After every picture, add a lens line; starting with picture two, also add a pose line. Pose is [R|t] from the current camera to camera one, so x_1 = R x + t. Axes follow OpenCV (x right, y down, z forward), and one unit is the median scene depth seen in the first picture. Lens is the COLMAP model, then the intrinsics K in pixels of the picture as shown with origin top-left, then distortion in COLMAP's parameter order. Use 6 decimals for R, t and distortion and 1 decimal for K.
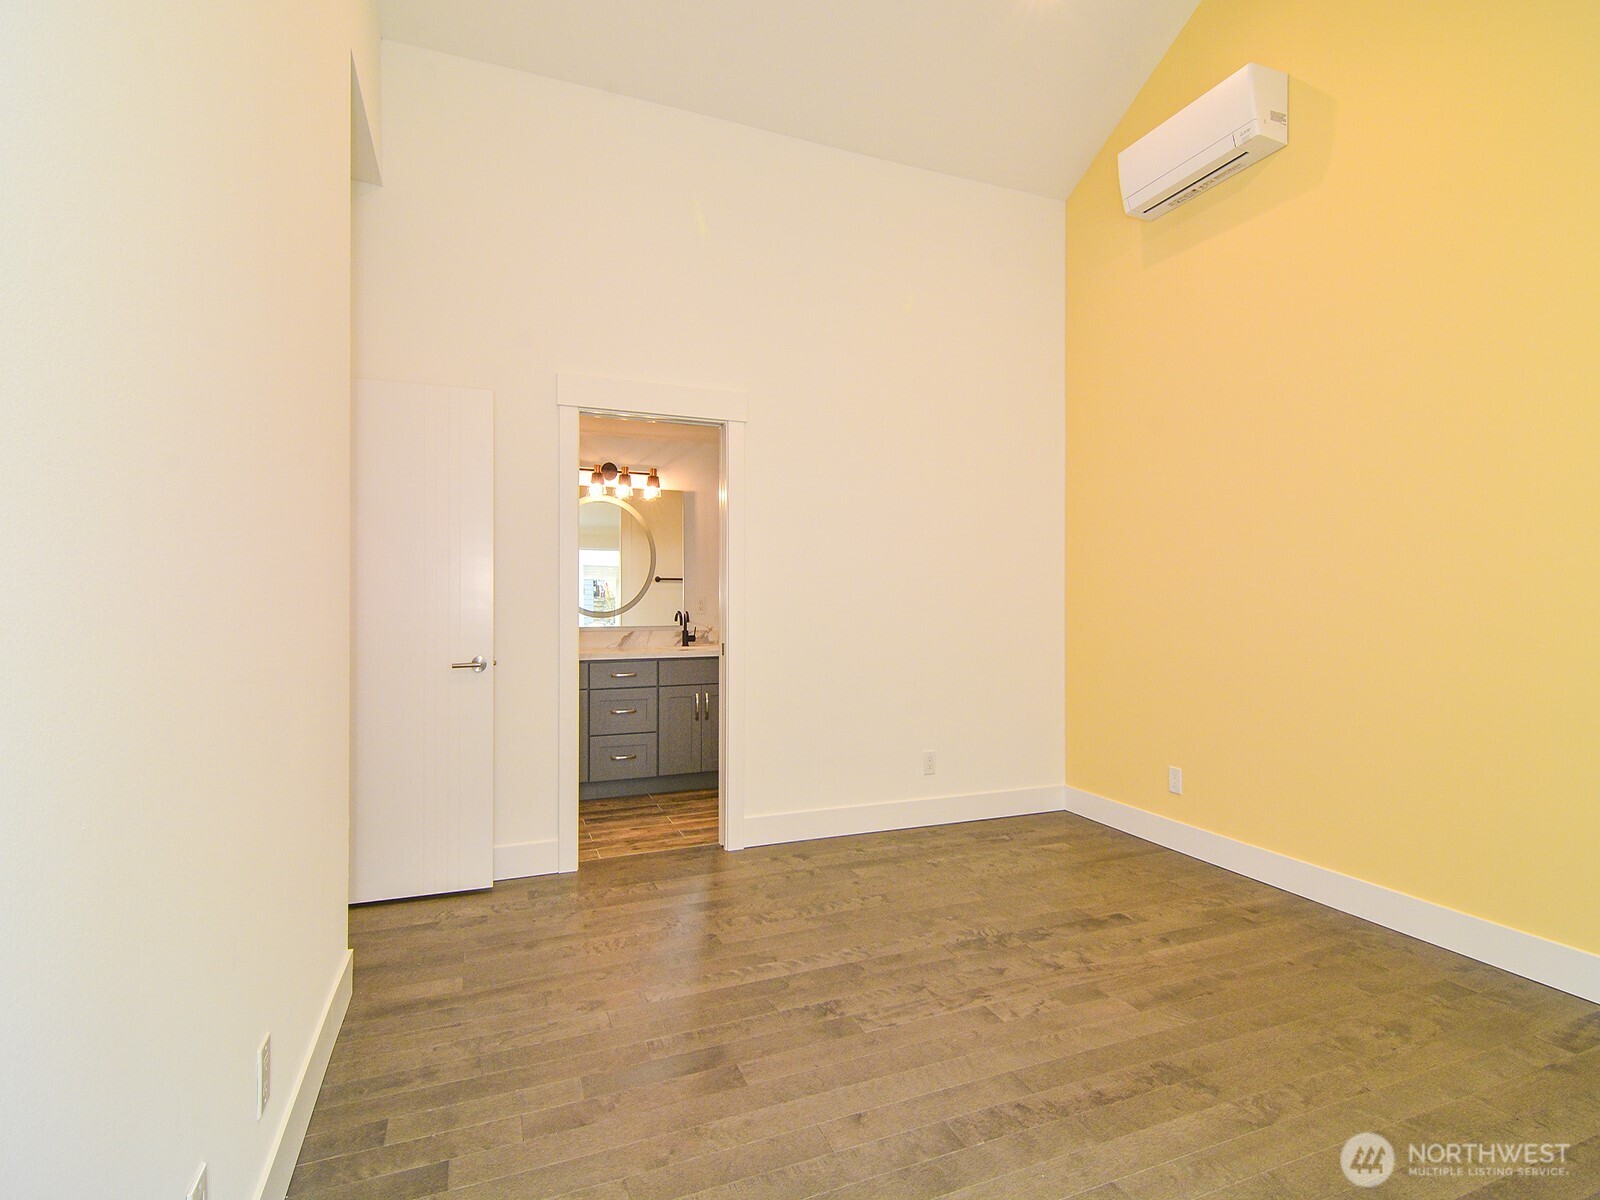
lens RADIAL K [[774.9, 0, 791.2], [0, 774.9, 602.3], [0, 0, 1]] dist [0.009095, -0.004475]
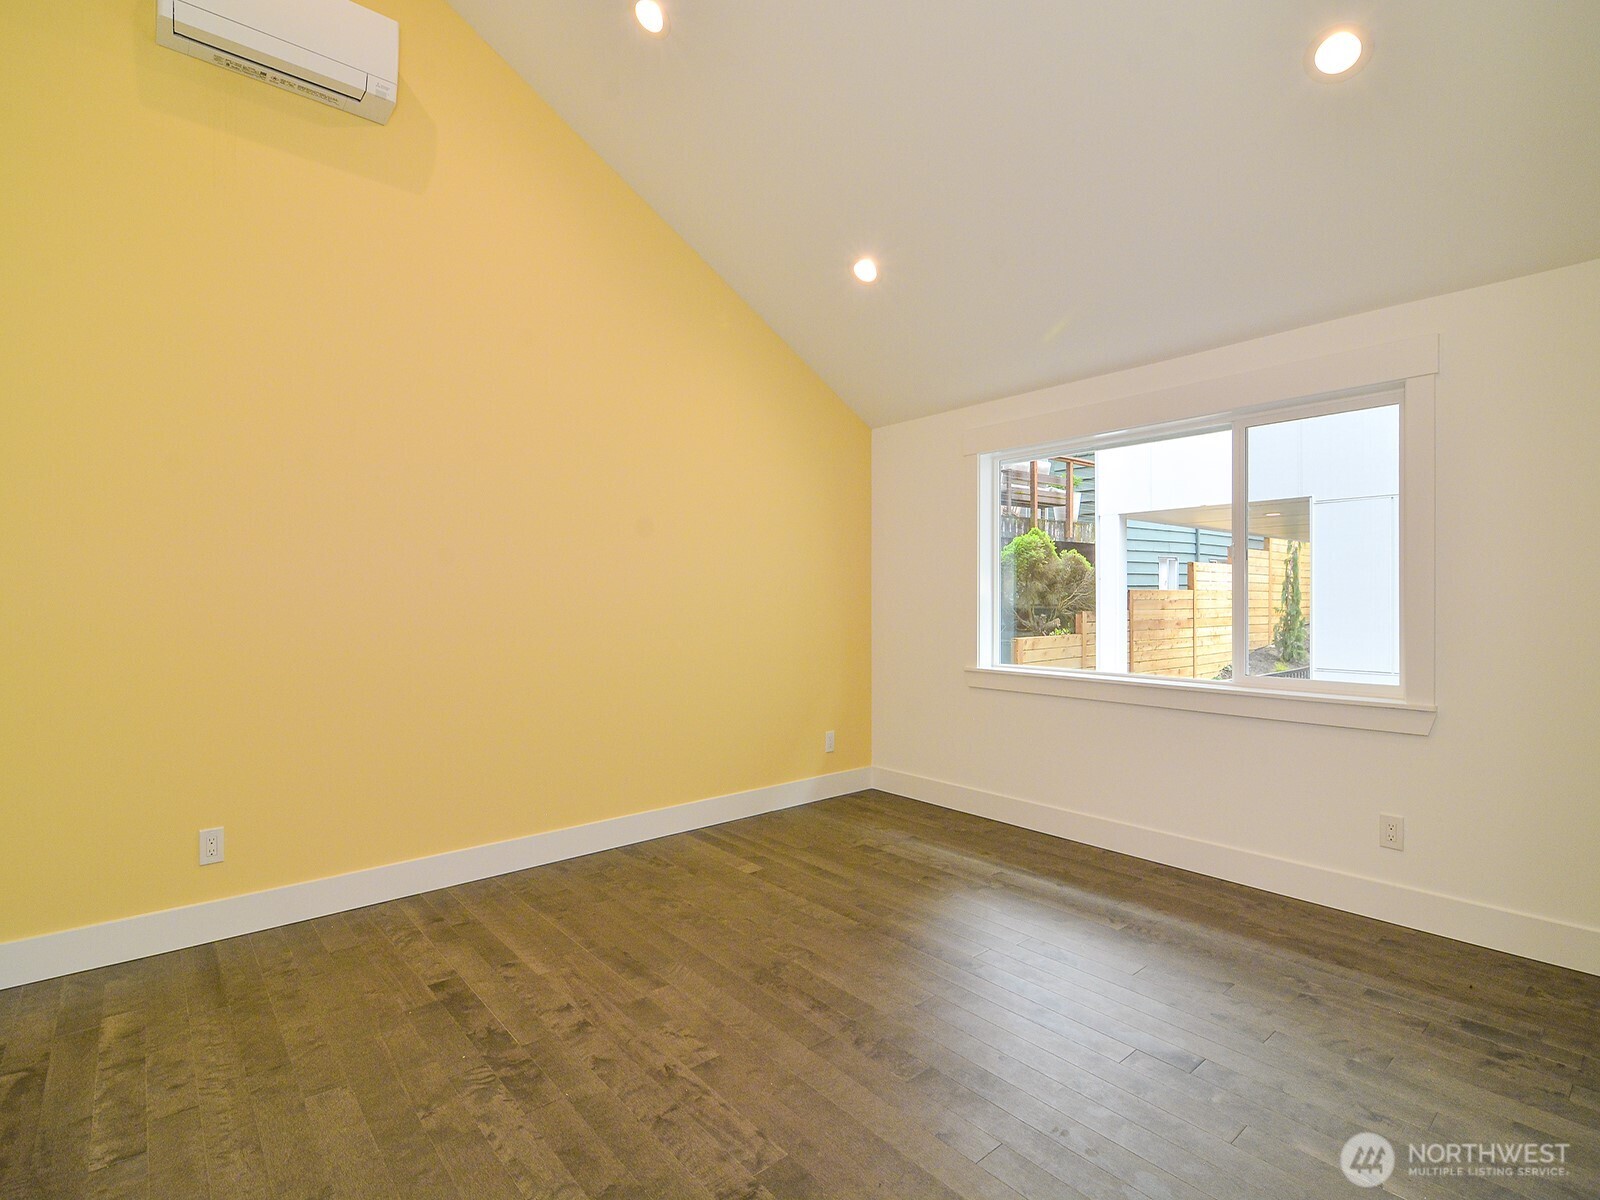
lens RADIAL K [[774.9, 0, 789.3], [0, 774.9, 592.7], [0, 0, 1]] dist [0.009095, -0.004475]
pose [[-0.315968, 0.005131, 0.948756, -0.528560], [0.007070, 0.999970, -0.003053, -0.003246], [-0.948743, 0.005743, -0.315995, 1.018824]]
